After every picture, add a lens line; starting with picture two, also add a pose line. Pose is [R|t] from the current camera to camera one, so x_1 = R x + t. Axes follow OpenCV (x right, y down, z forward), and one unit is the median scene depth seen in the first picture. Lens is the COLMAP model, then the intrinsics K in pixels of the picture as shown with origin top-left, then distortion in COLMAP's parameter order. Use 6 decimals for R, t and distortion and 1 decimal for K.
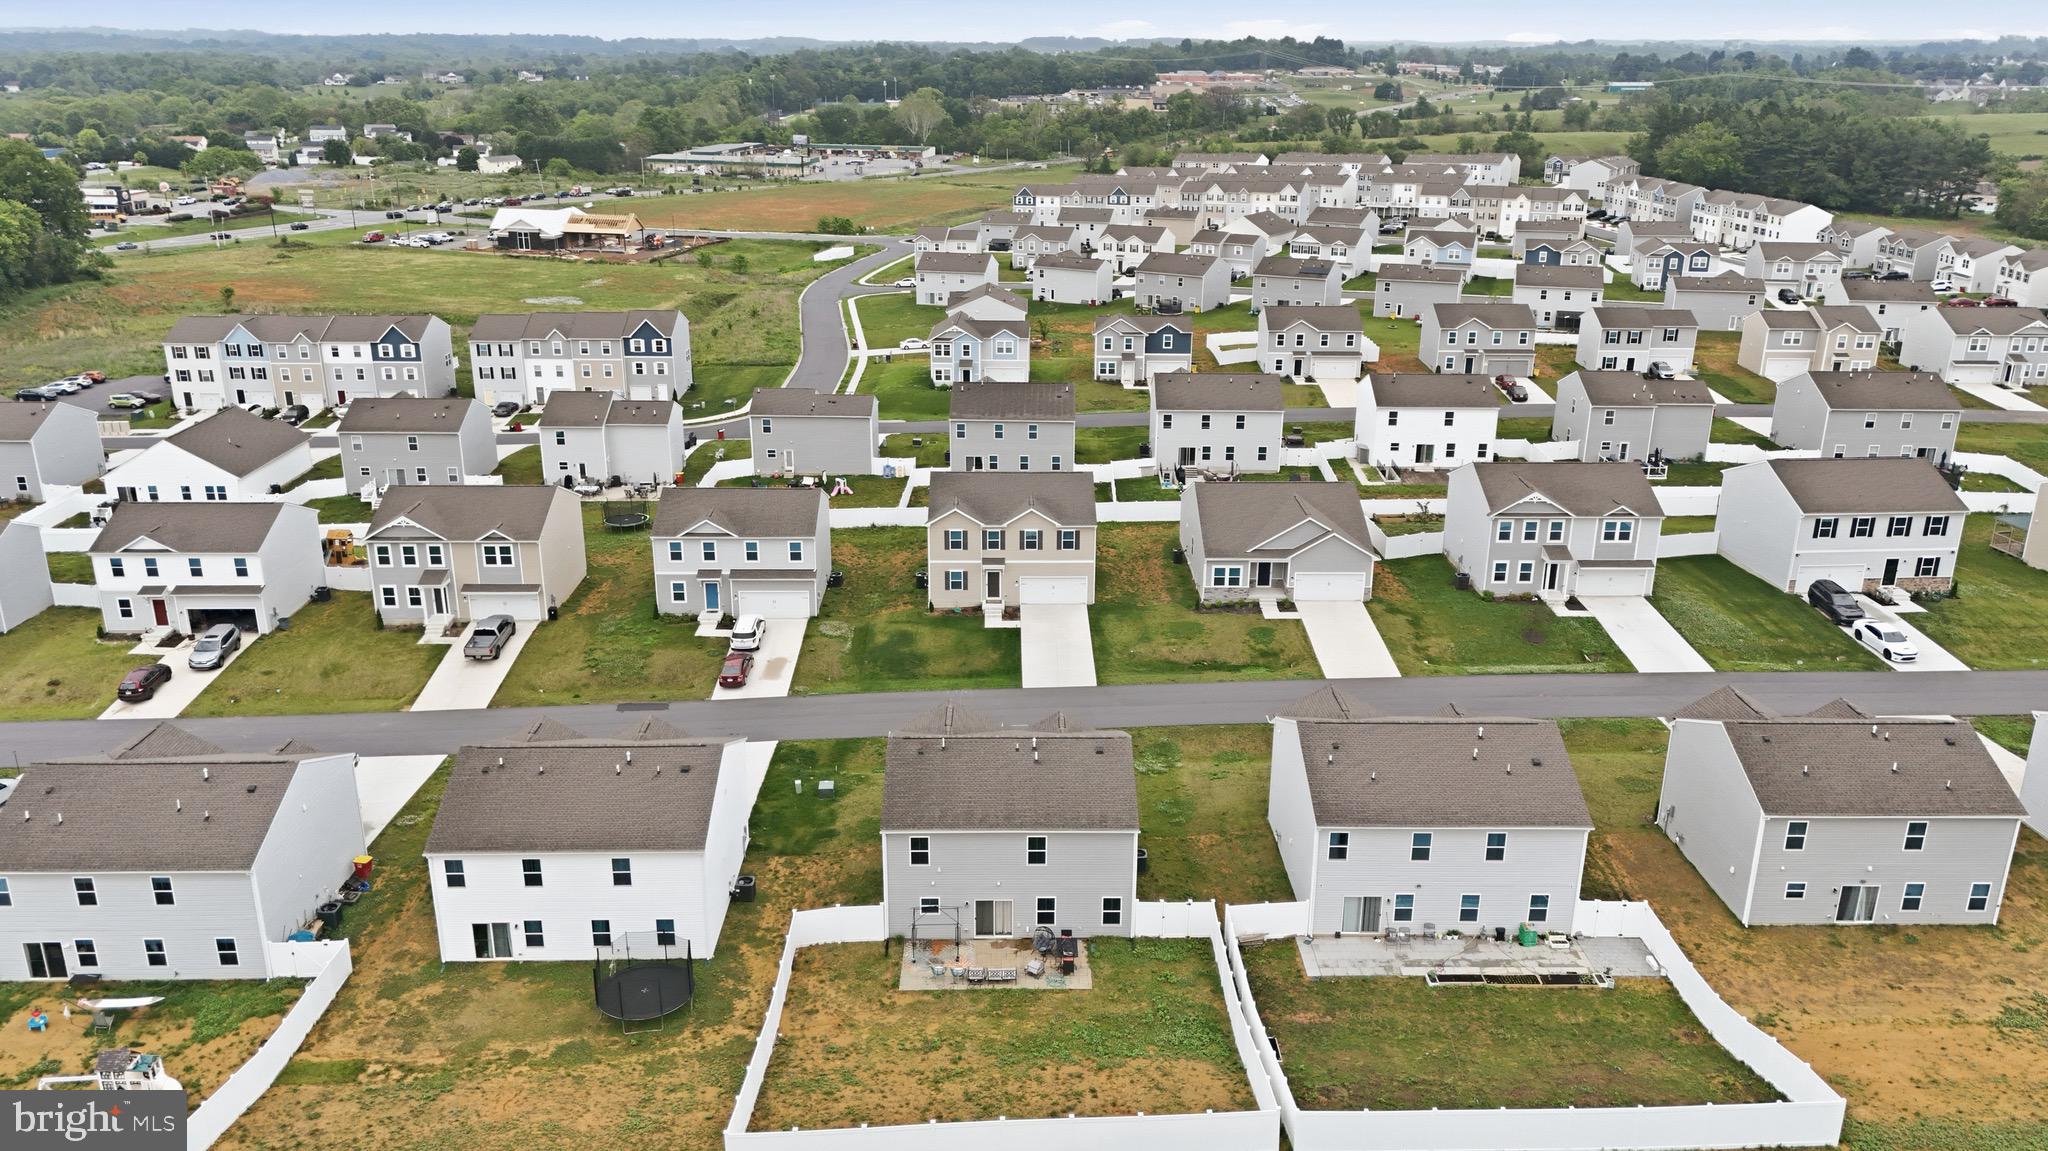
lens RADIAL K [[1586.1, 0, 1027.8], [0, 1586.1, 585.9], [0, 0, 1]] dist [0.078795, -0.073838]
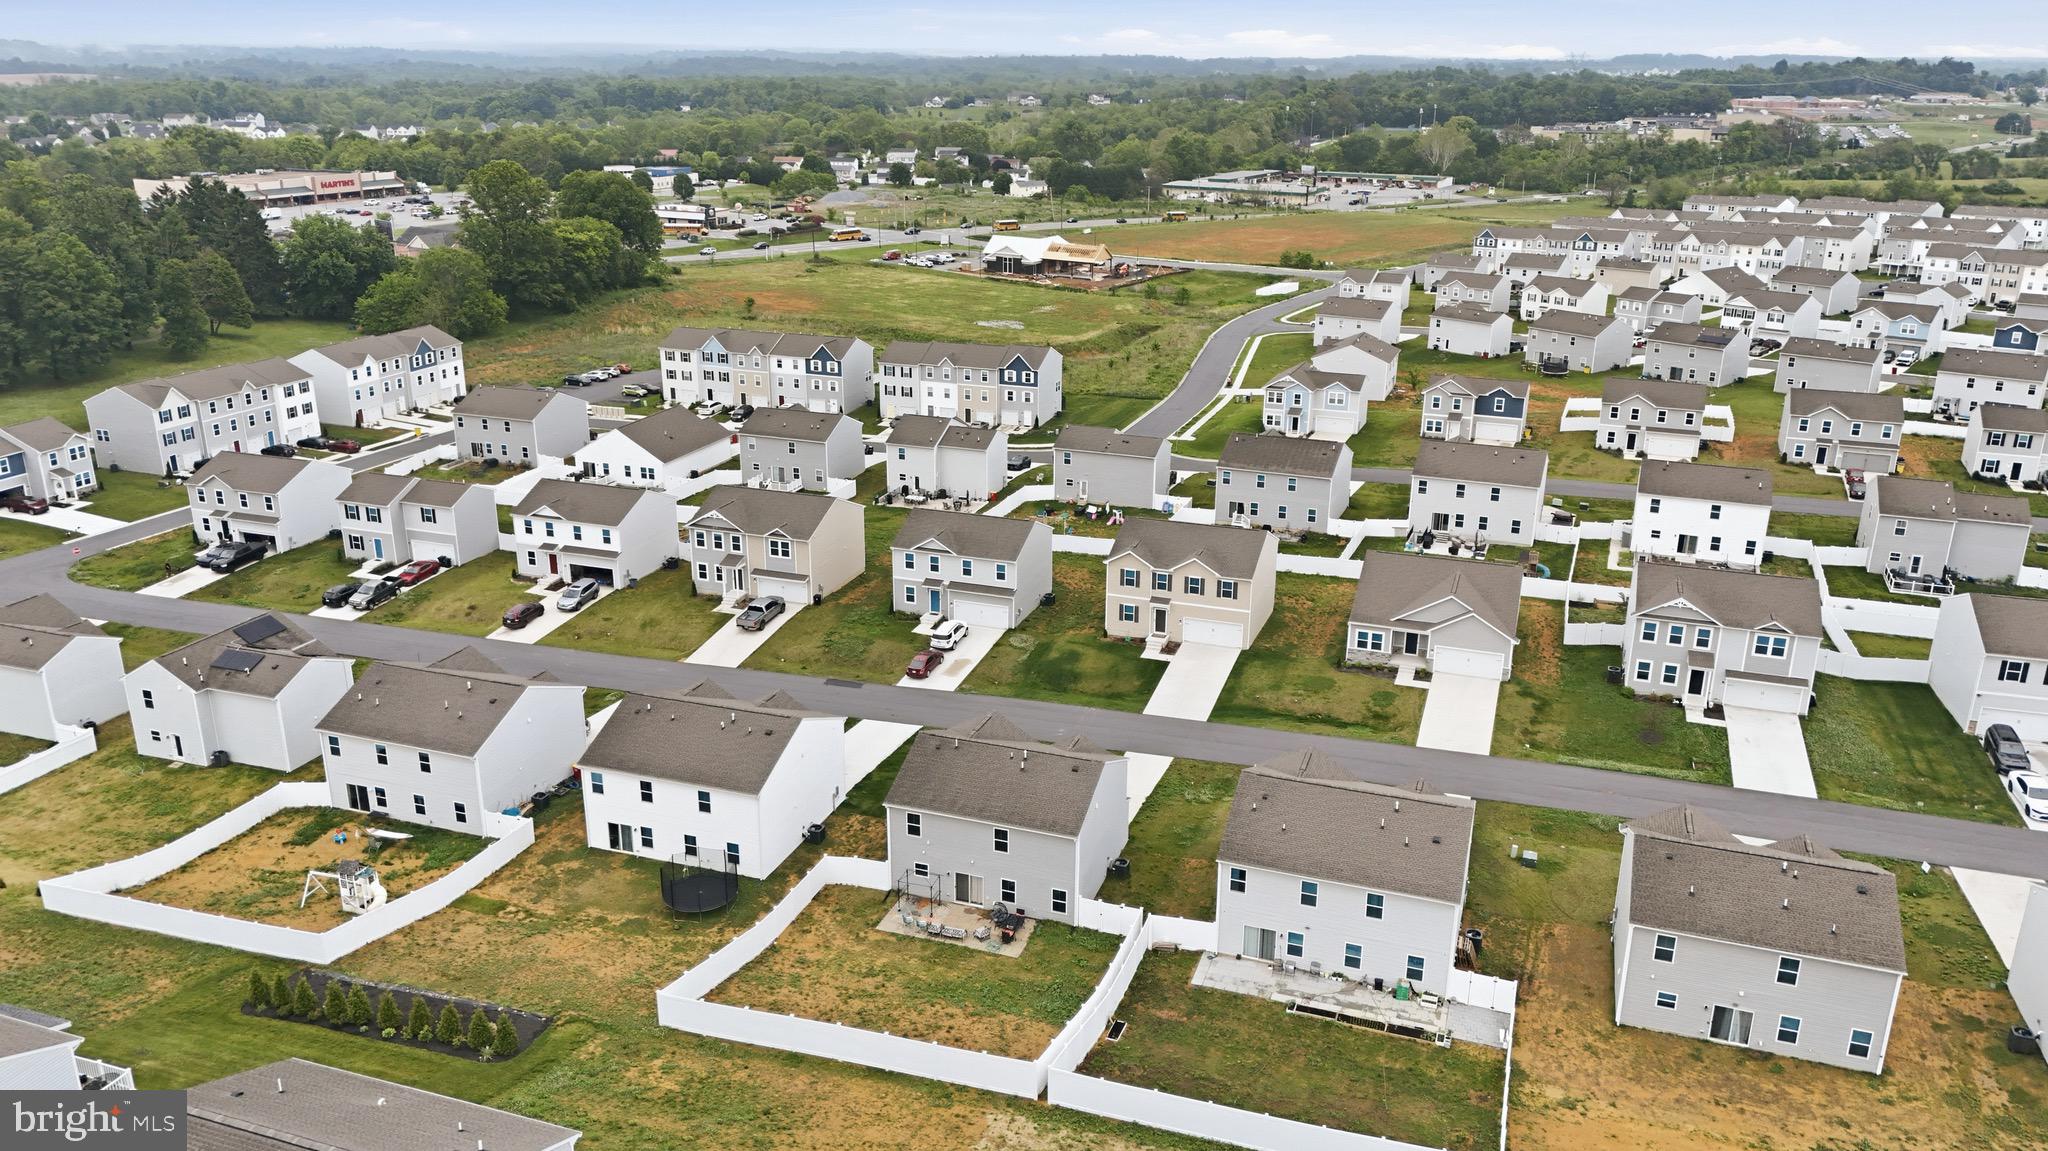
lens RADIAL K [[1586.1, 0, 1028.4], [0, 1586.1, 589.0], [0, 0, 1]] dist [0.078795, -0.073838]
pose [[0.933332, 0.117438, -0.339263, 0.270024], [-0.117971, 0.992833, 0.019128, -0.033789], [0.339077, 0.022170, 0.940497, -0.098349]]
